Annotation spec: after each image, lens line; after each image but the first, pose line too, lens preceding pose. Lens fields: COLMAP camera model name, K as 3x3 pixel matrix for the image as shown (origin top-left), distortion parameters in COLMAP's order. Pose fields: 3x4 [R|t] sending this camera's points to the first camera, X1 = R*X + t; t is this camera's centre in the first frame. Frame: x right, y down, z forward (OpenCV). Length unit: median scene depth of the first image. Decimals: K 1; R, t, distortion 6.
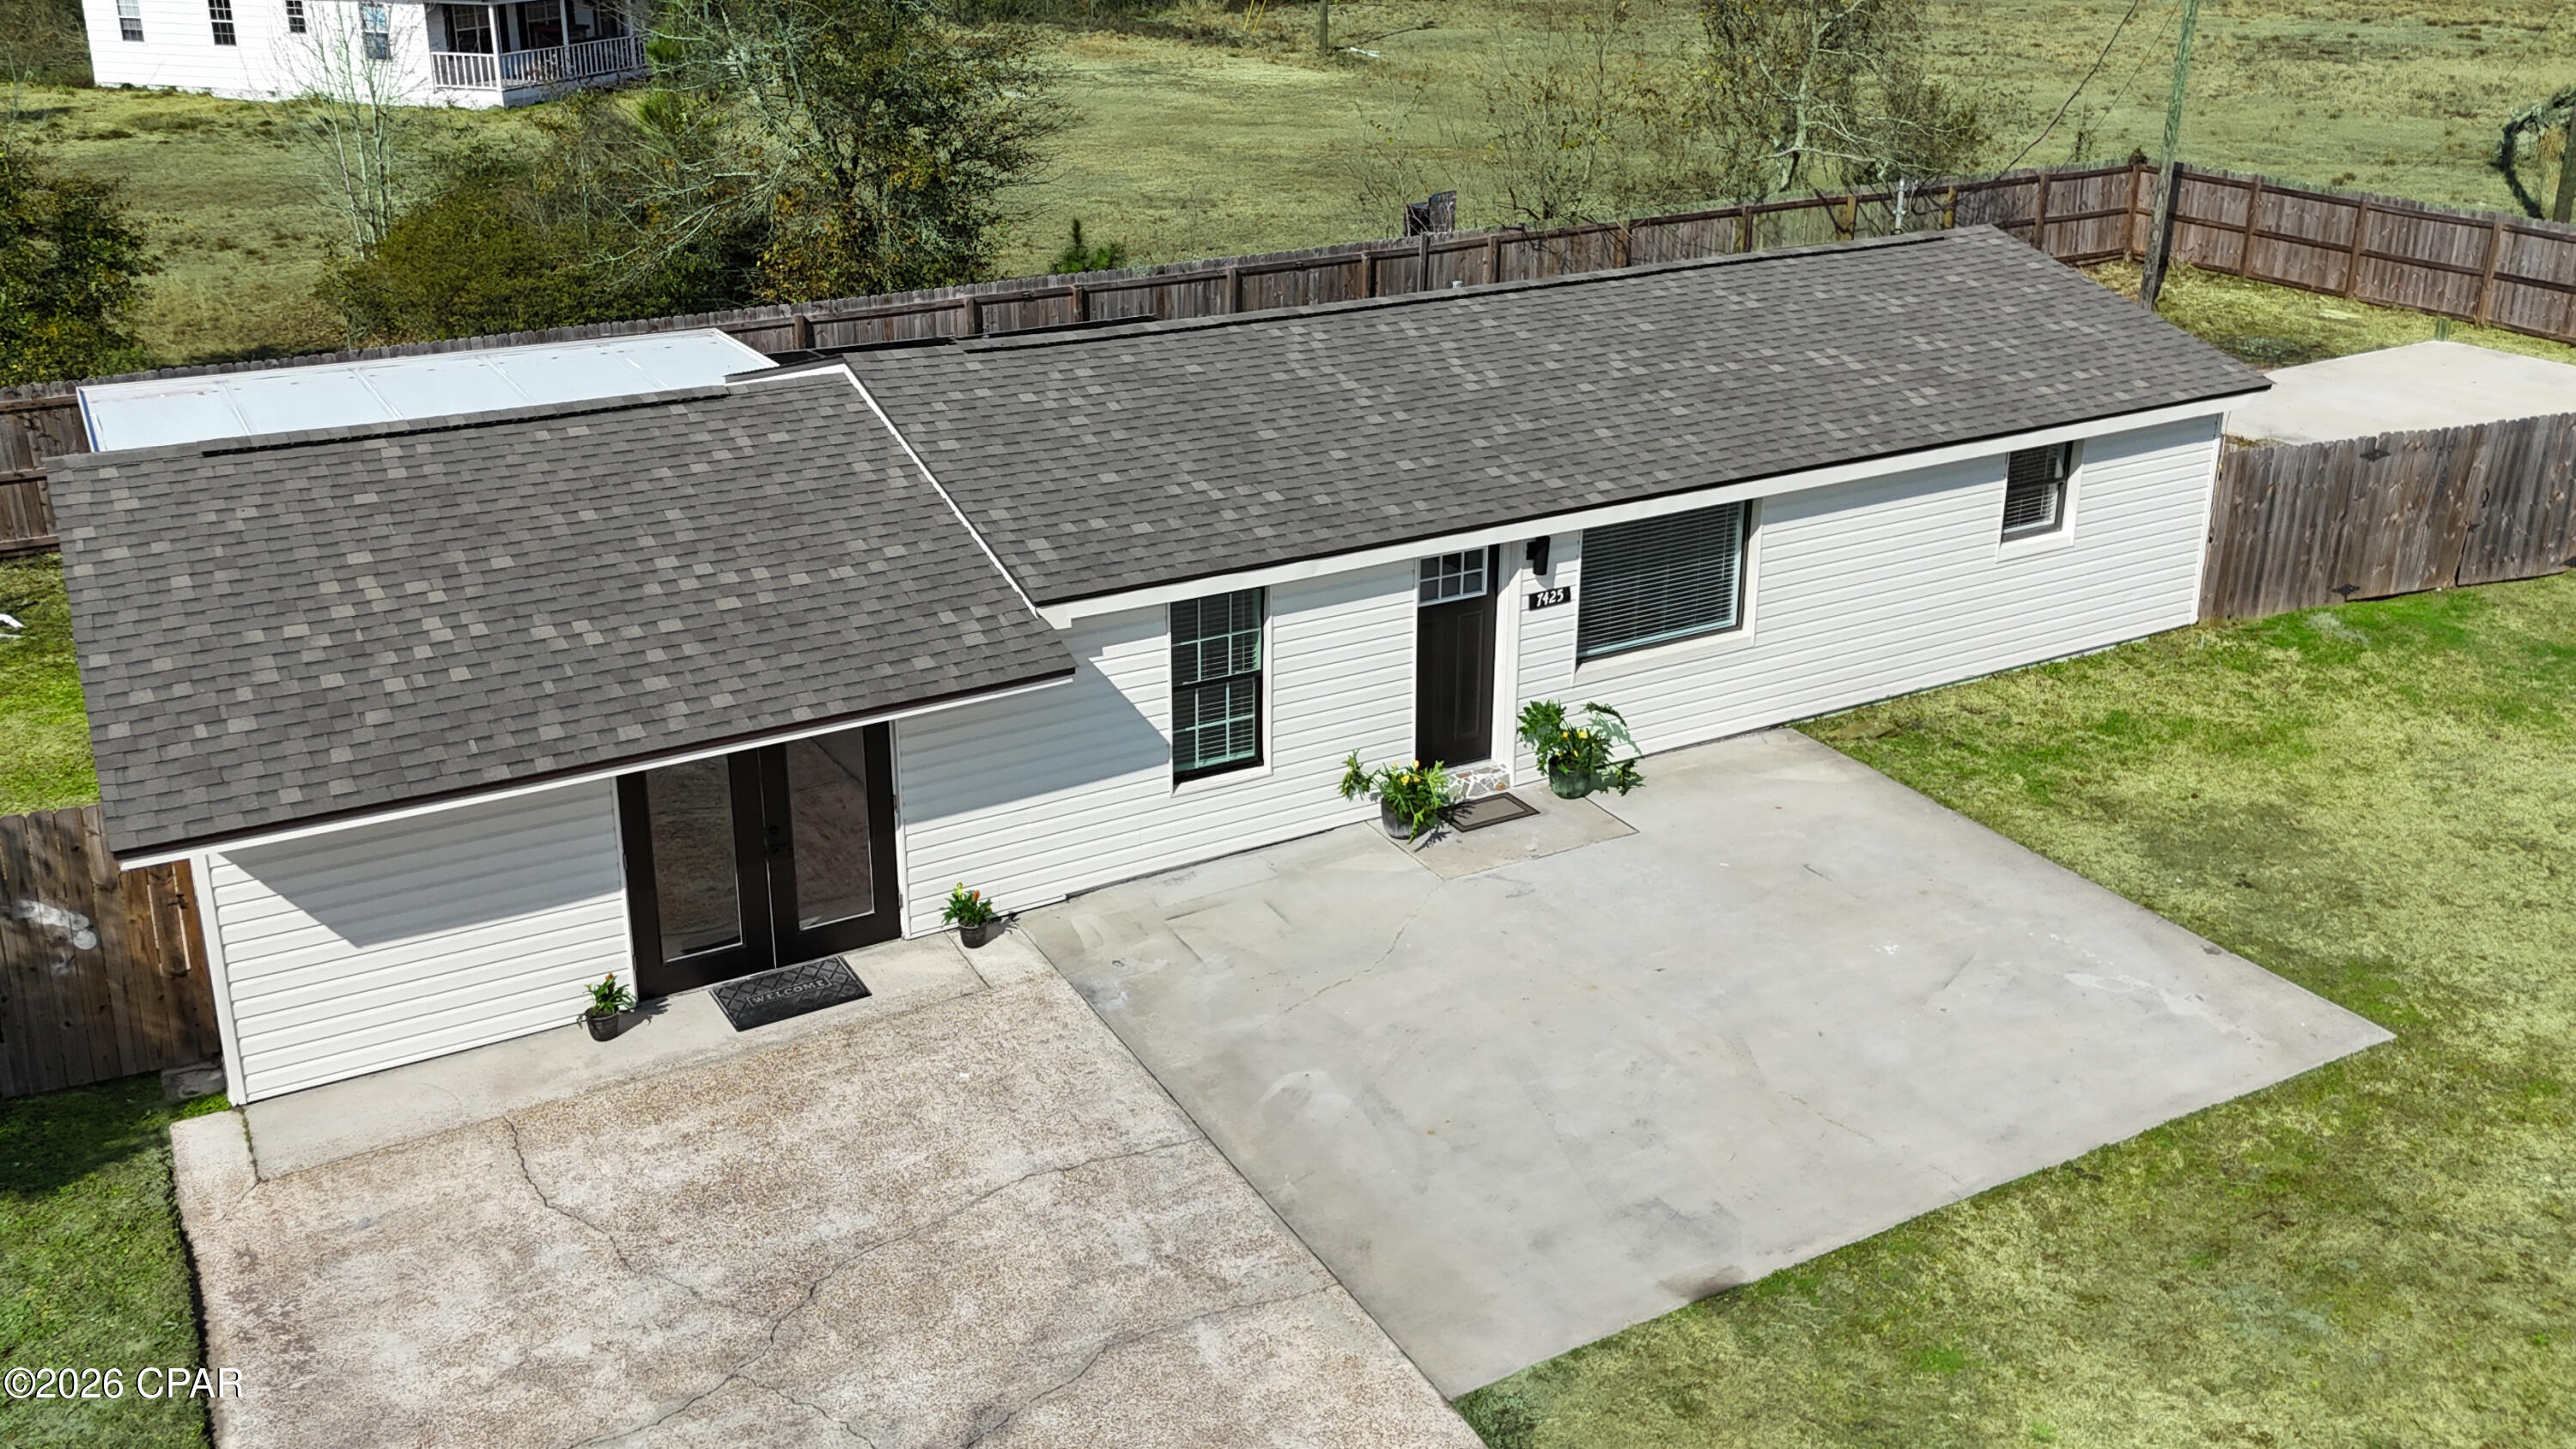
lens RADIAL K [[2197.5, 0, 1289.8], [0, 2197.5, 572.3], [0, 0, 1]] dist [0.101296, -0.135647]
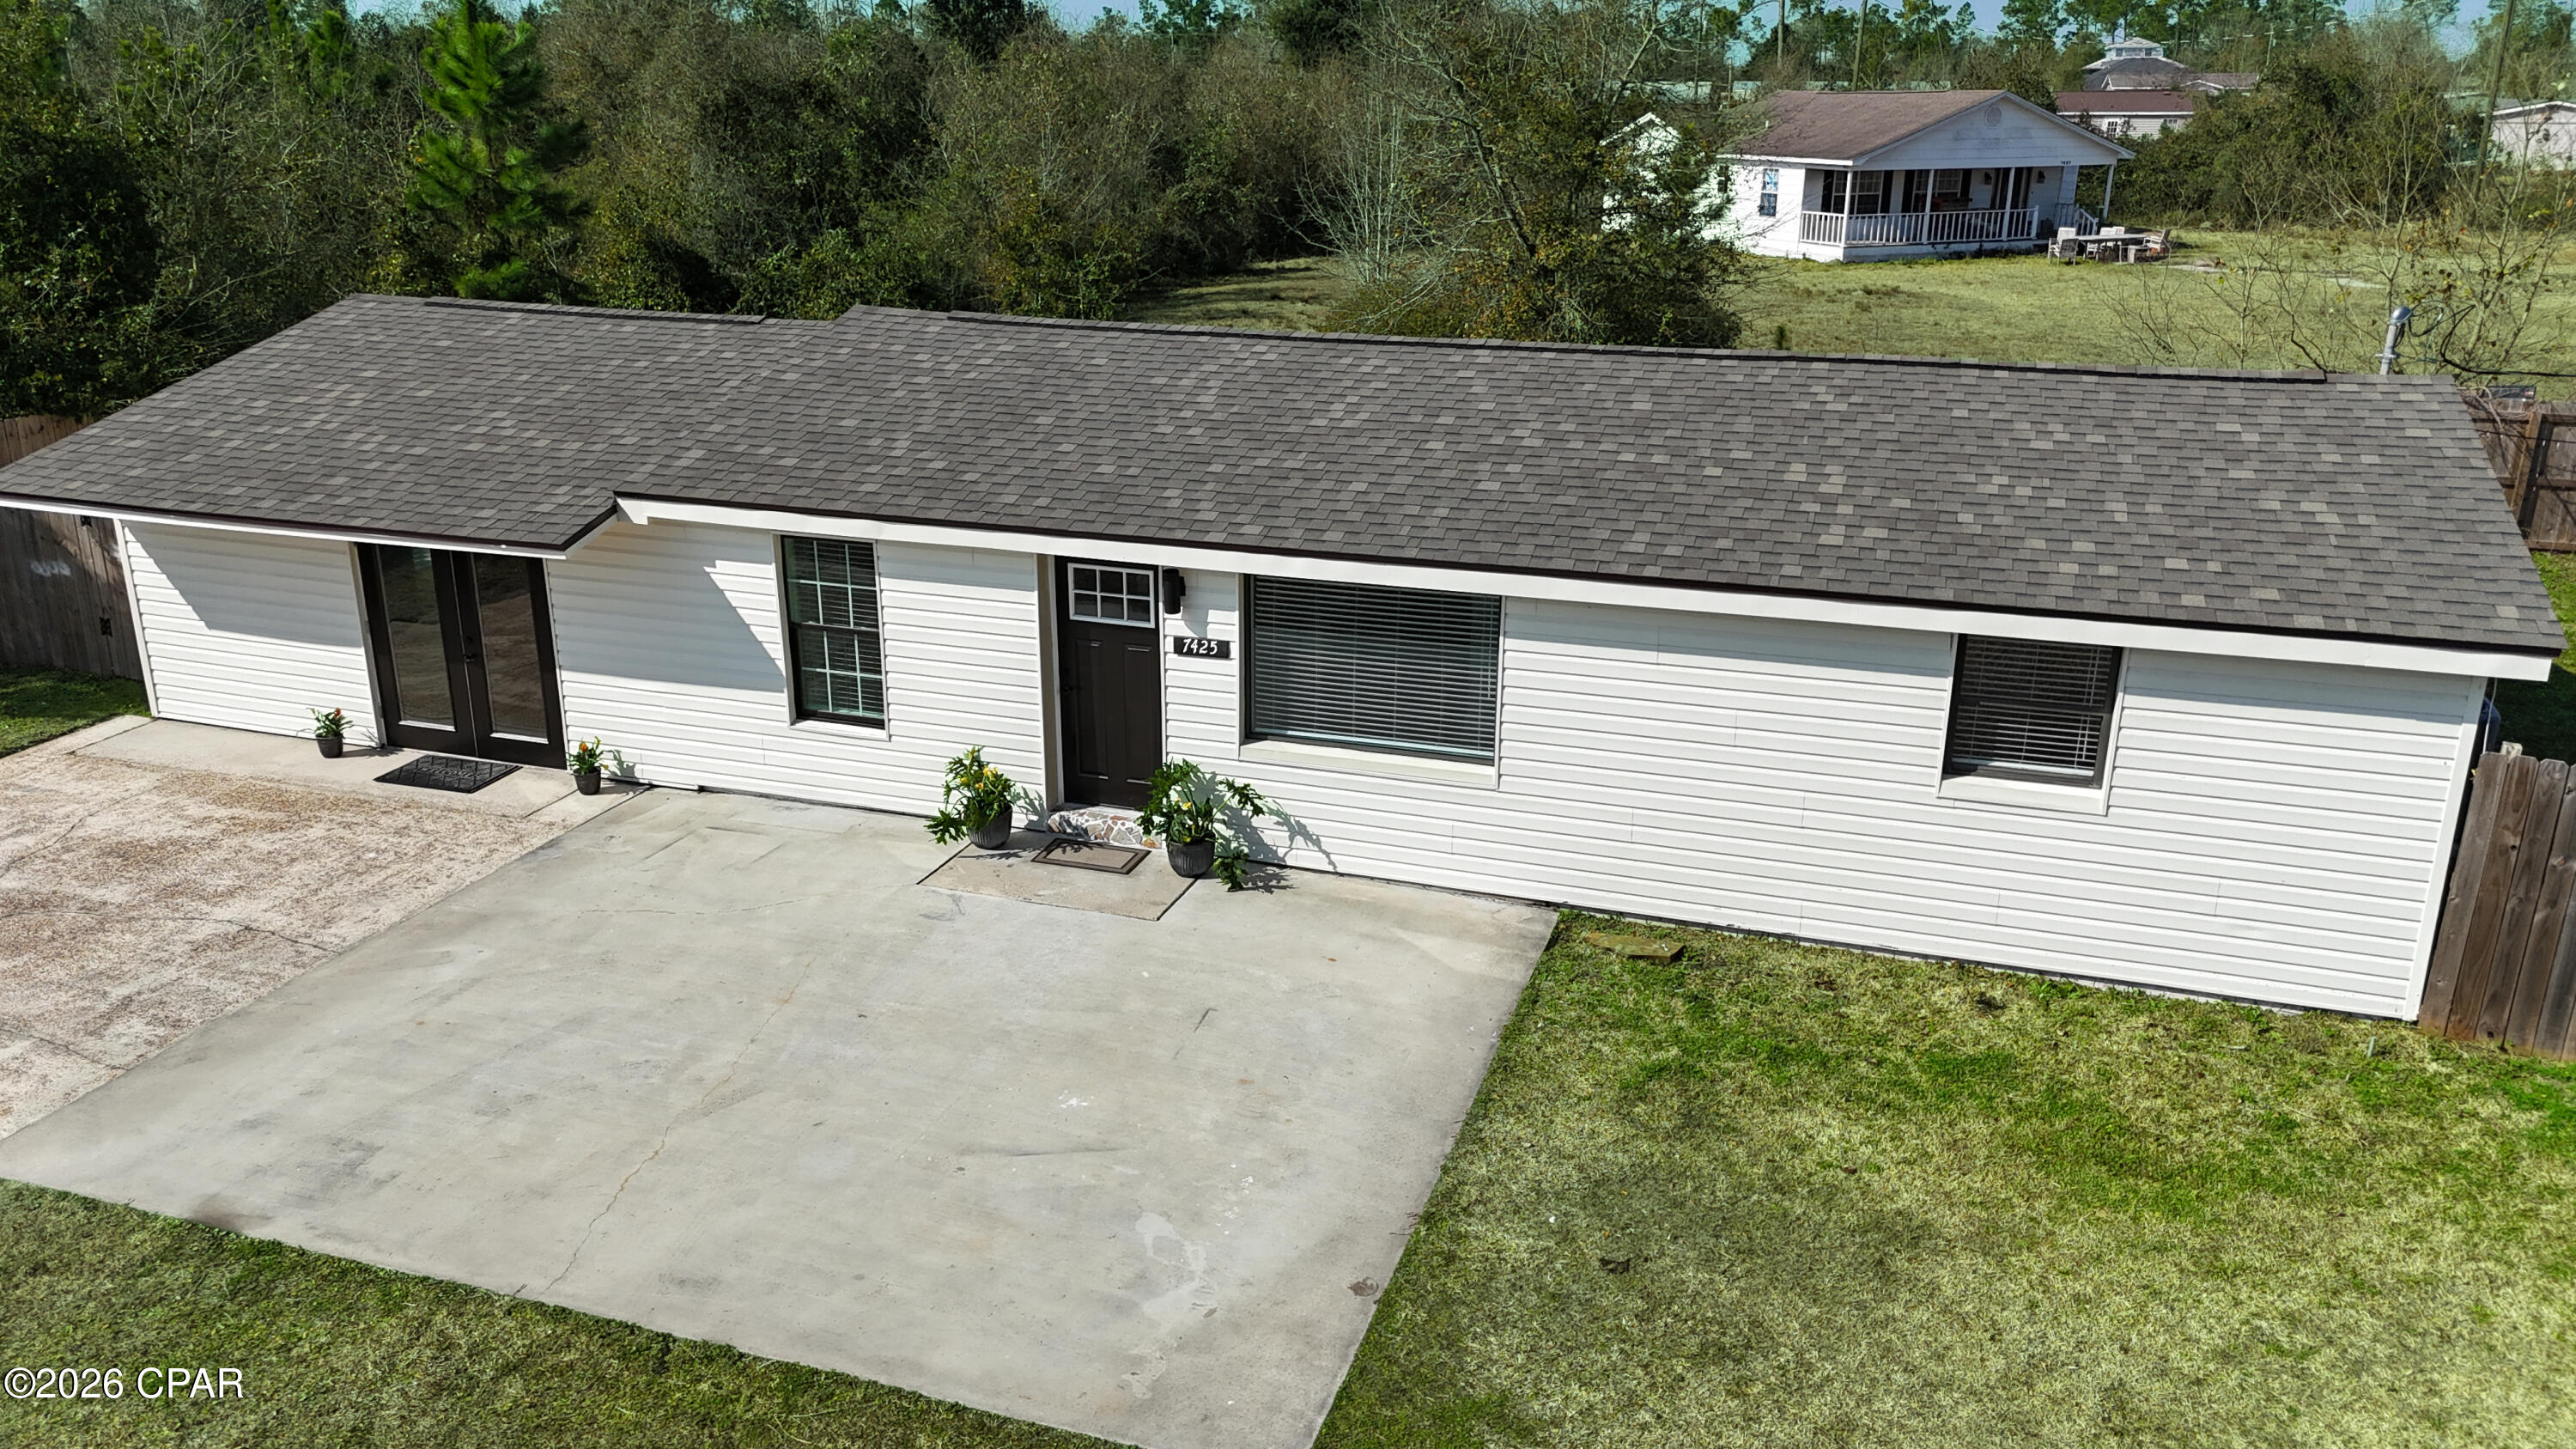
lens RADIAL K [[1887.2, 0, 1296.4], [0, 1887.2, 723.6], [0, 0, 1]] dist [0.078610, -0.081665]
pose [[0.668751, 0.239892, -0.703722, 0.733649], [-0.240323, 0.965452, 0.100734, -0.047037], [0.703575, 0.101755, 0.703298, 0.538791]]
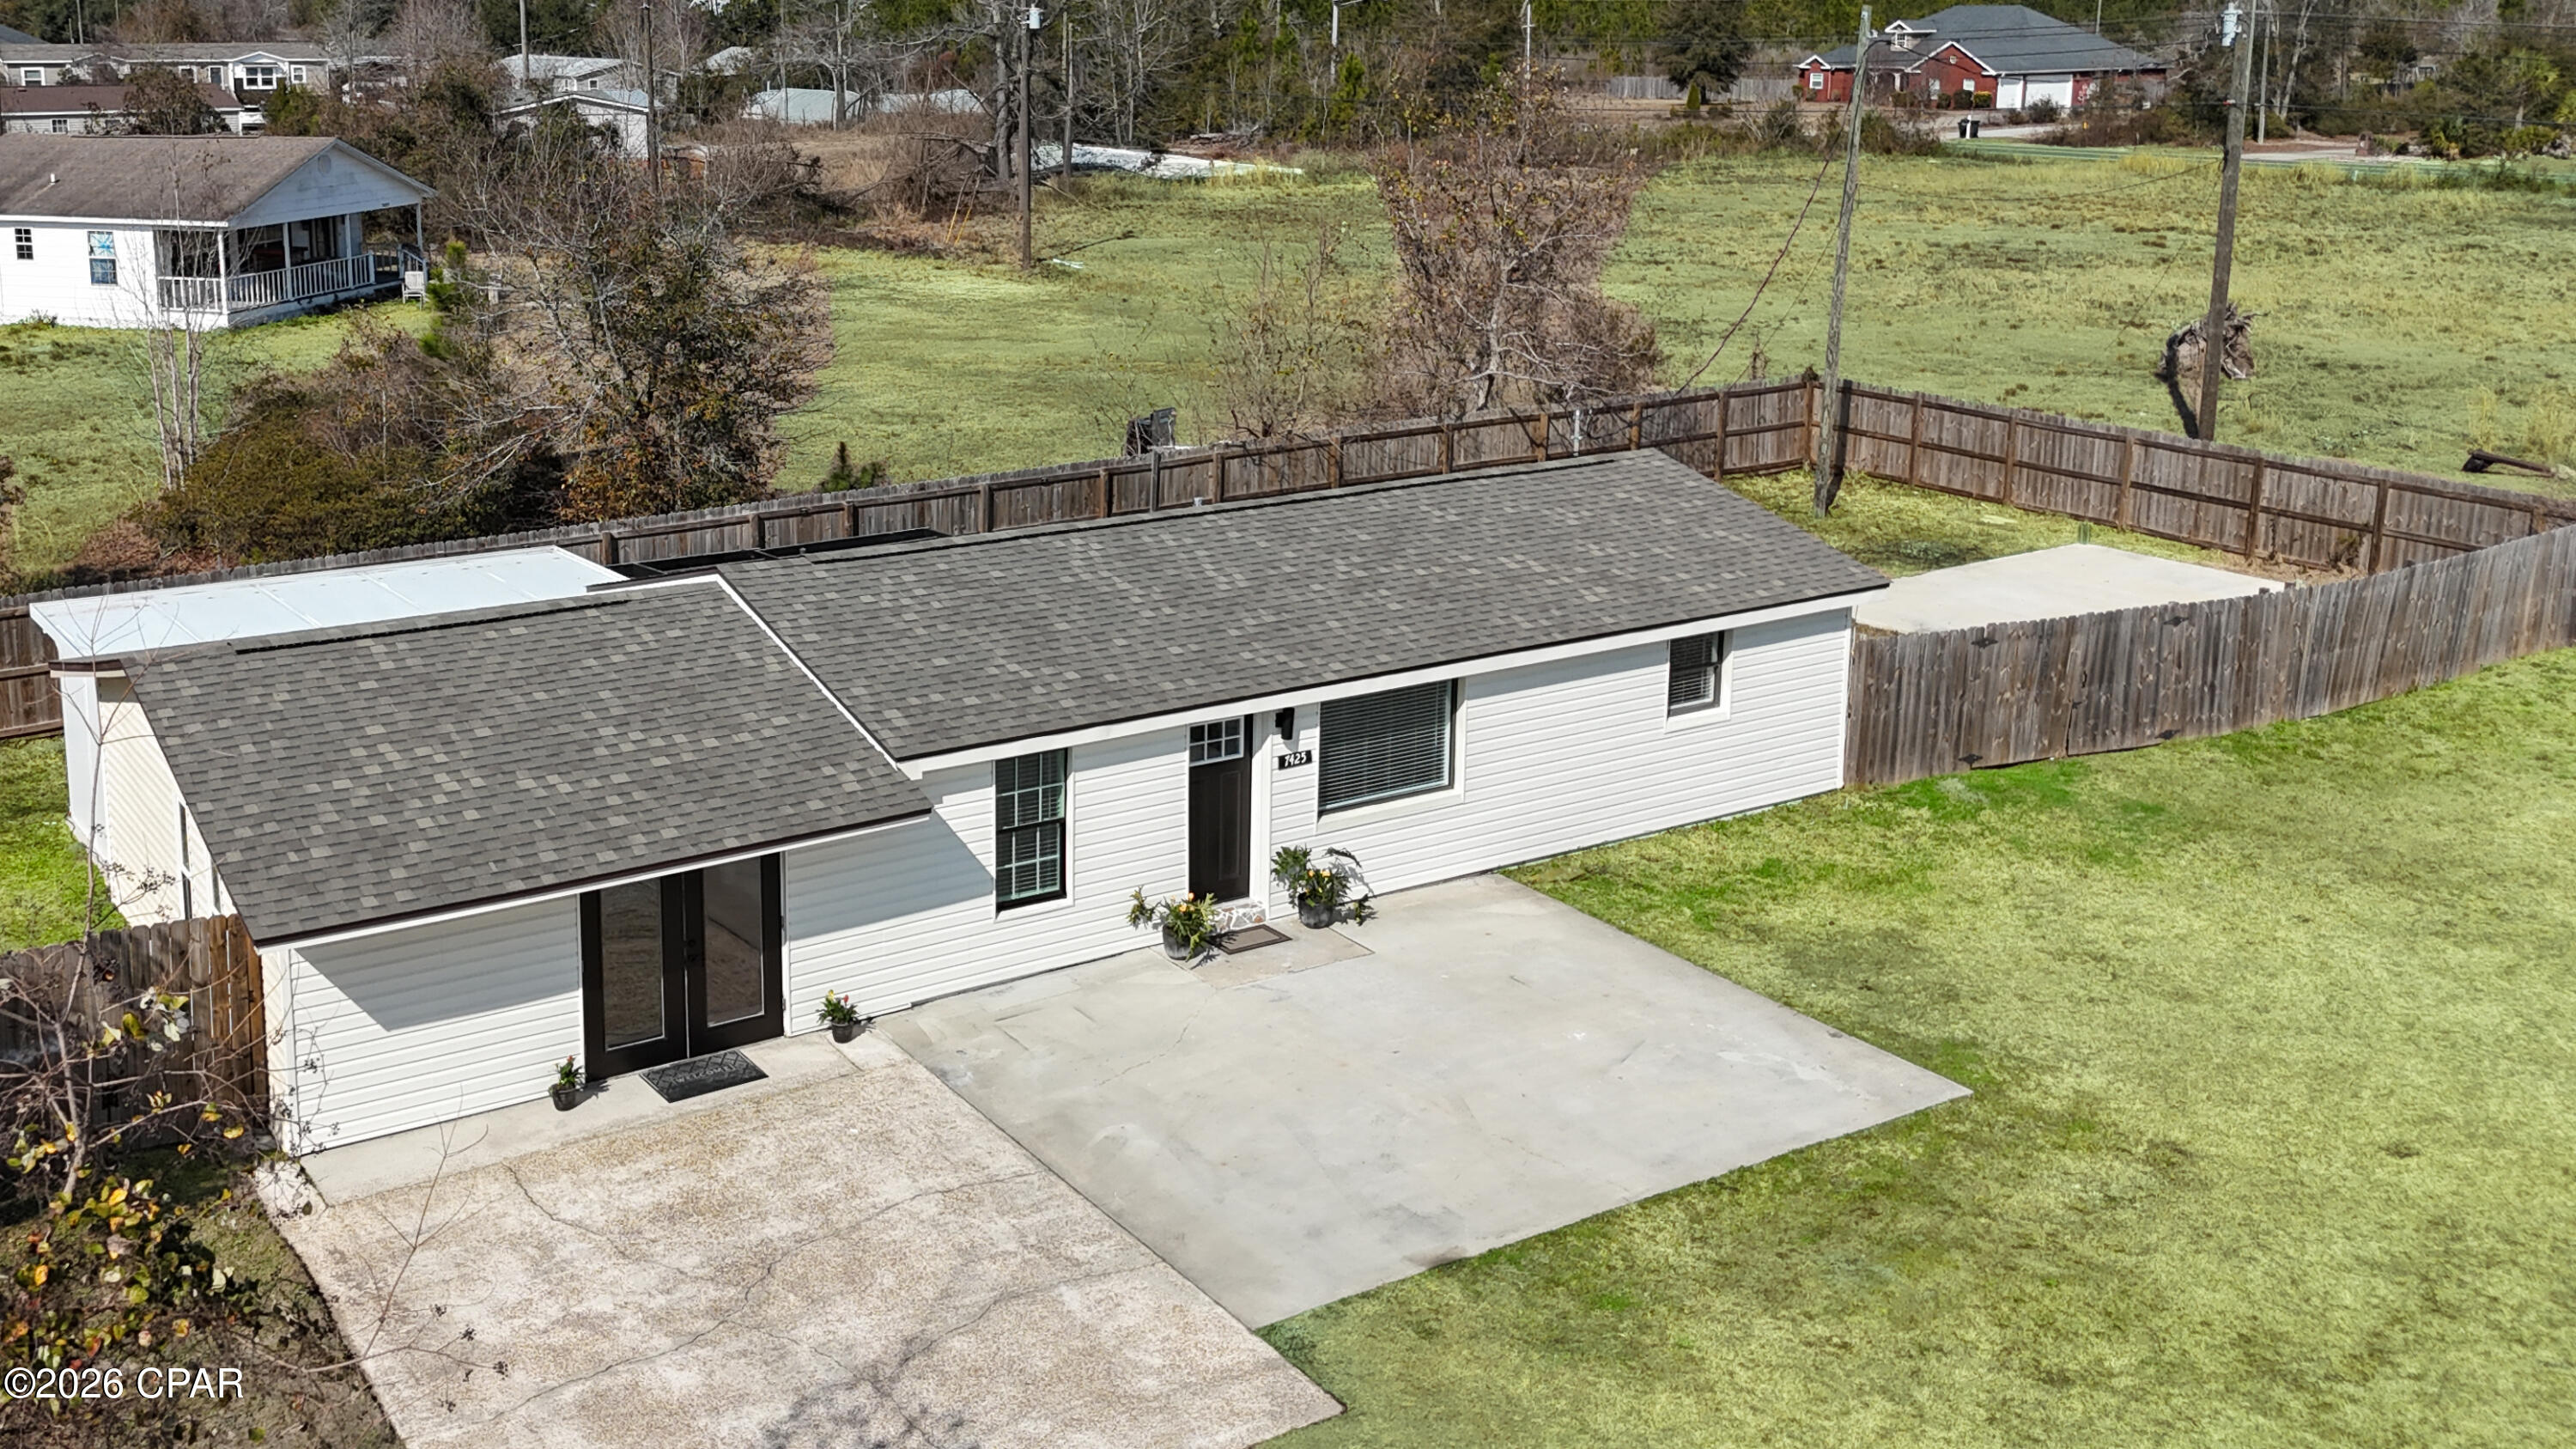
lens RADIAL K [[2421.5, 0, 1009.3], [0, 2421.5, 478.2], [0, 0, 1]] dist [0.131014, -0.274901]
pose [[0.999768, -0.008600, 0.019737, -0.070102], [0.011133, 0.991178, -0.132066, 0.035673], [-0.018427, 0.132255, 0.991044, -0.378736]]
